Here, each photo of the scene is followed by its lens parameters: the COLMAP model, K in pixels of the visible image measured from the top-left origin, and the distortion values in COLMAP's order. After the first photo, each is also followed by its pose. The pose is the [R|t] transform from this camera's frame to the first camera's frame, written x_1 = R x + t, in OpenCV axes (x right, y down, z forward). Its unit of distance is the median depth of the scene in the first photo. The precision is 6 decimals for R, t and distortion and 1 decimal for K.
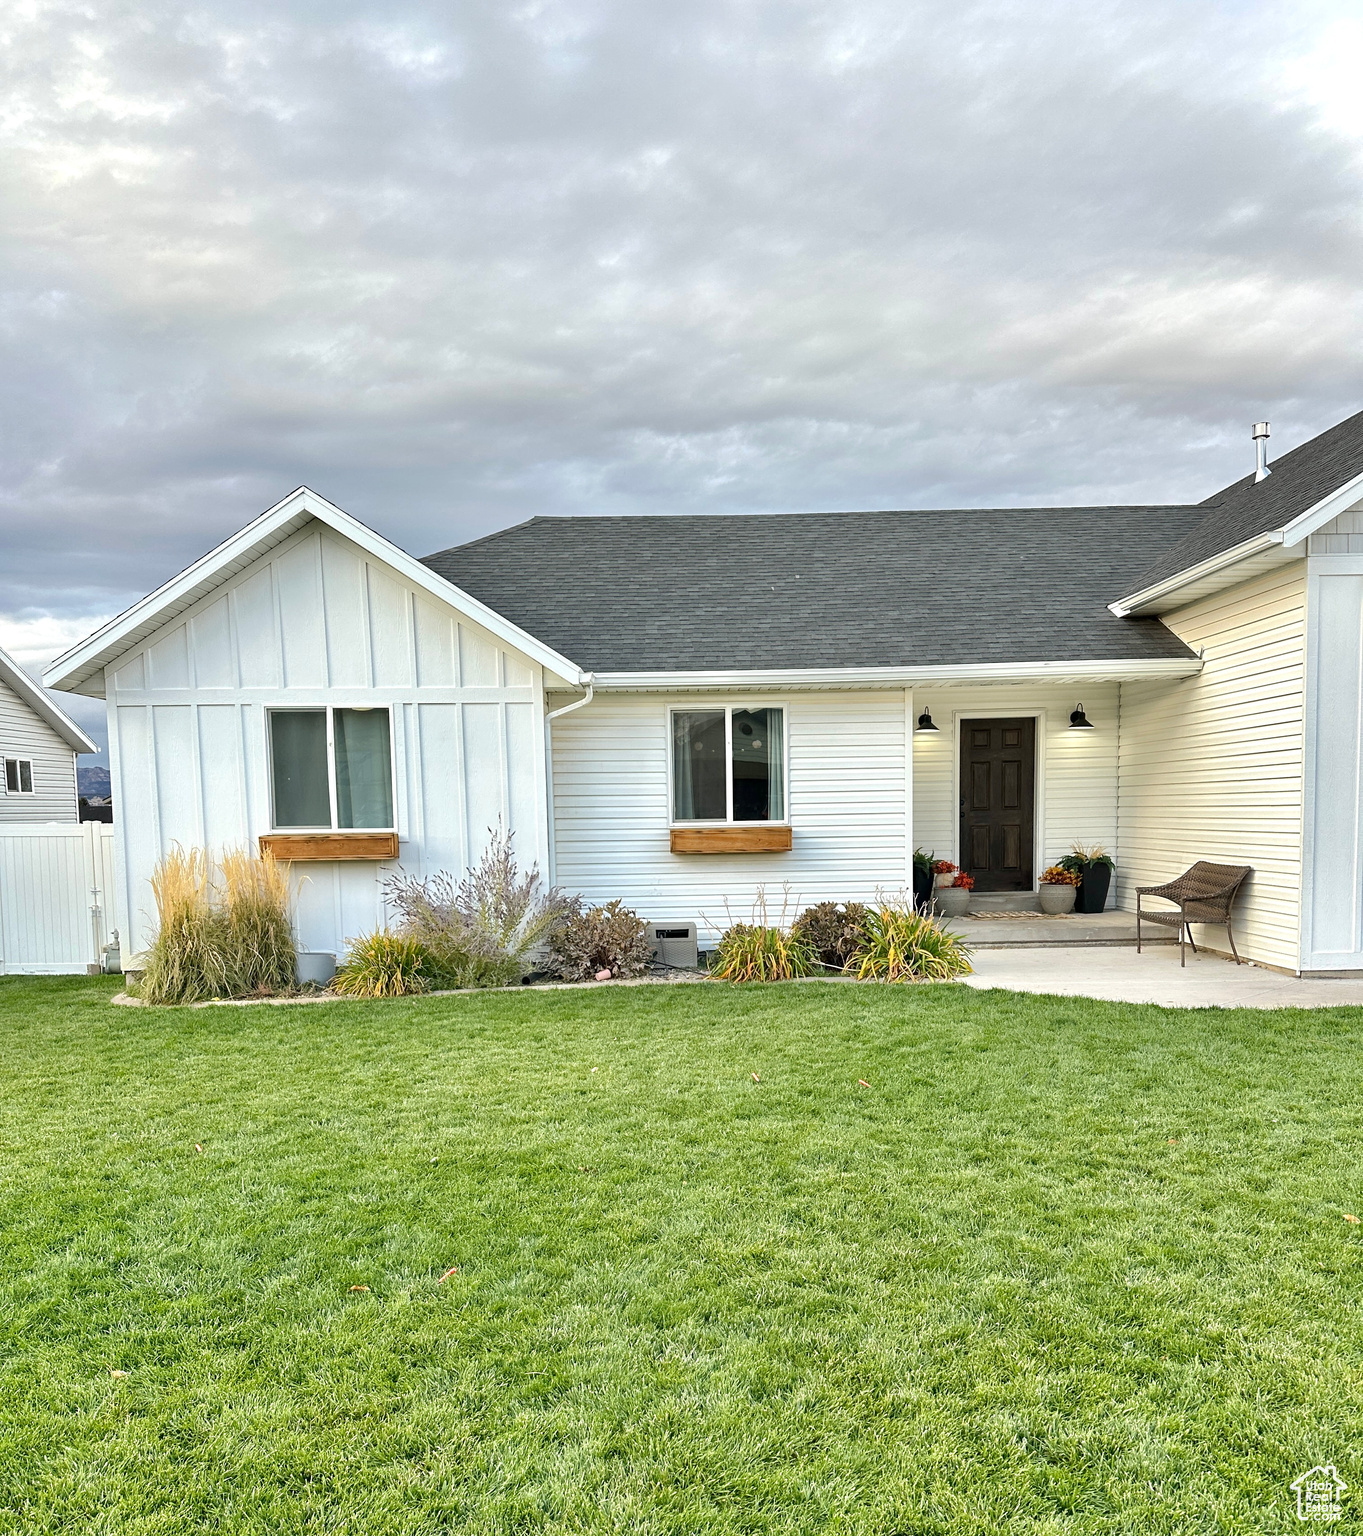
lens RADIAL K [[1210.1, 0, 681.5], [0, 1210.1, 768.0], [0, 0, 1]] dist [-0.064435, 0.001427]
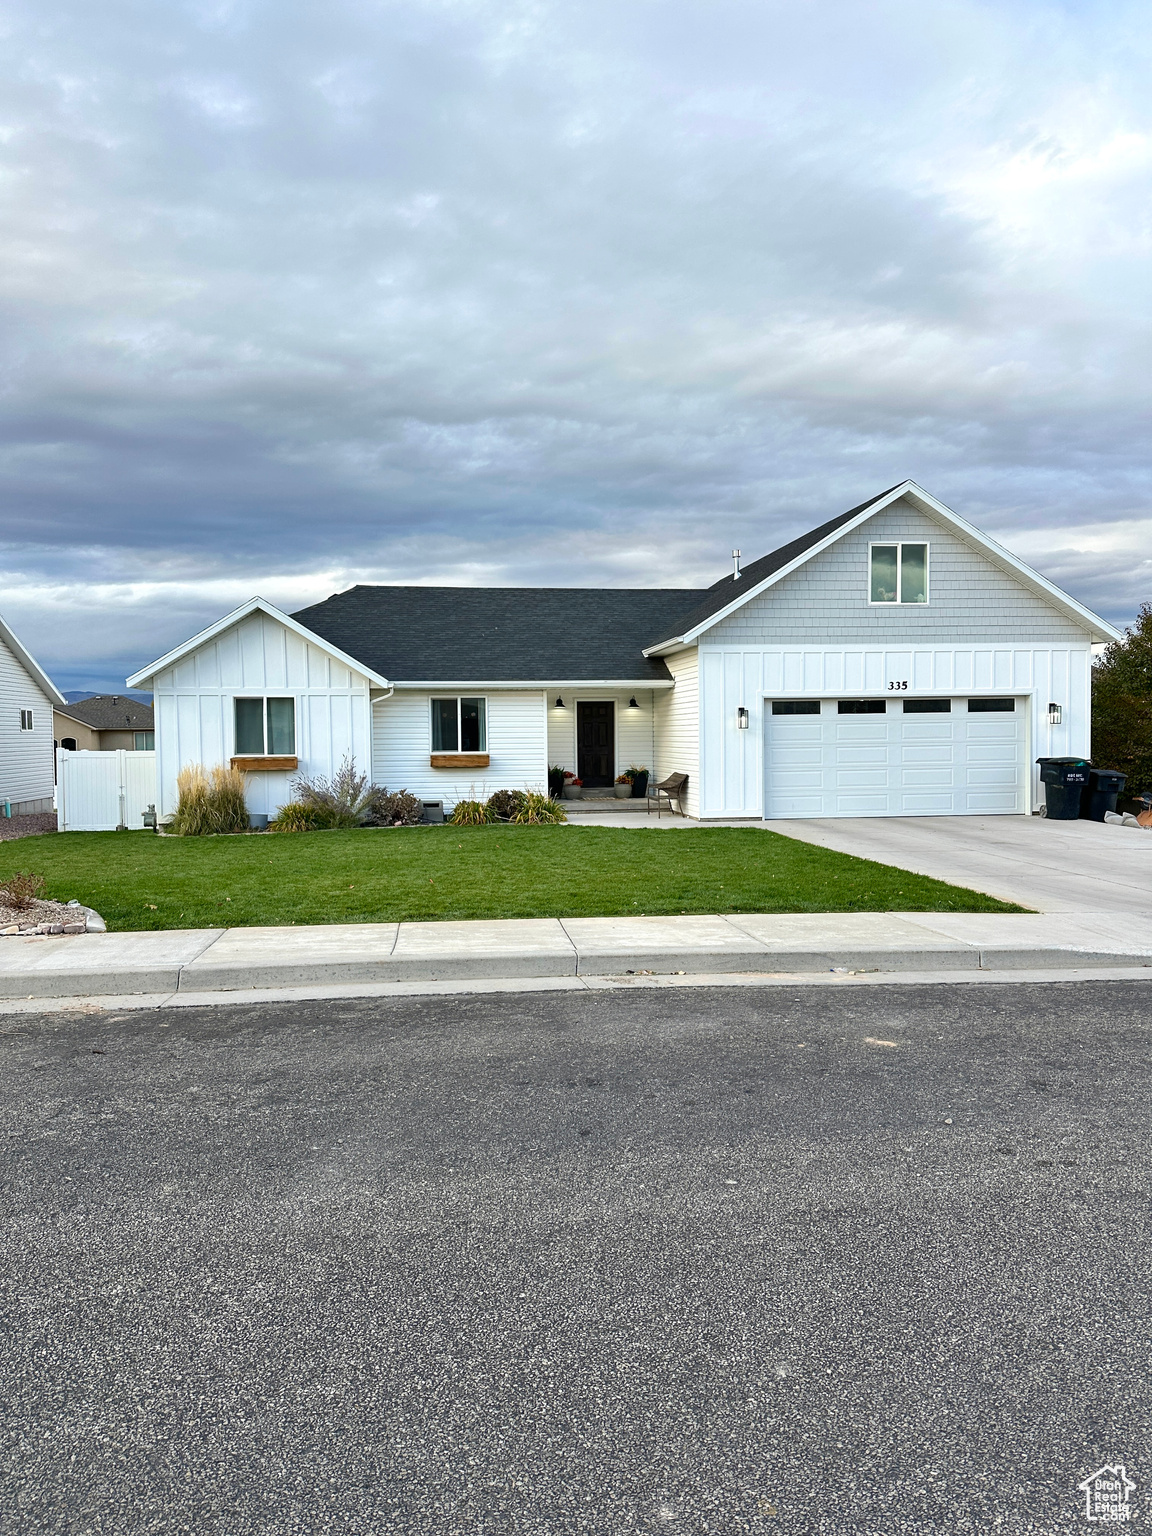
lens RADIAL K [[1078.3, 0, 605.7], [0, 1078.3, 762.1], [0, 0, 1]] dist [0.043349, -0.001017]
pose [[0.988877, 0.005009, 0.148648, 0.013102], [-0.014327, 0.997993, 0.061682, -0.057087], [-0.148041, -0.063126, 0.986965, -0.880839]]
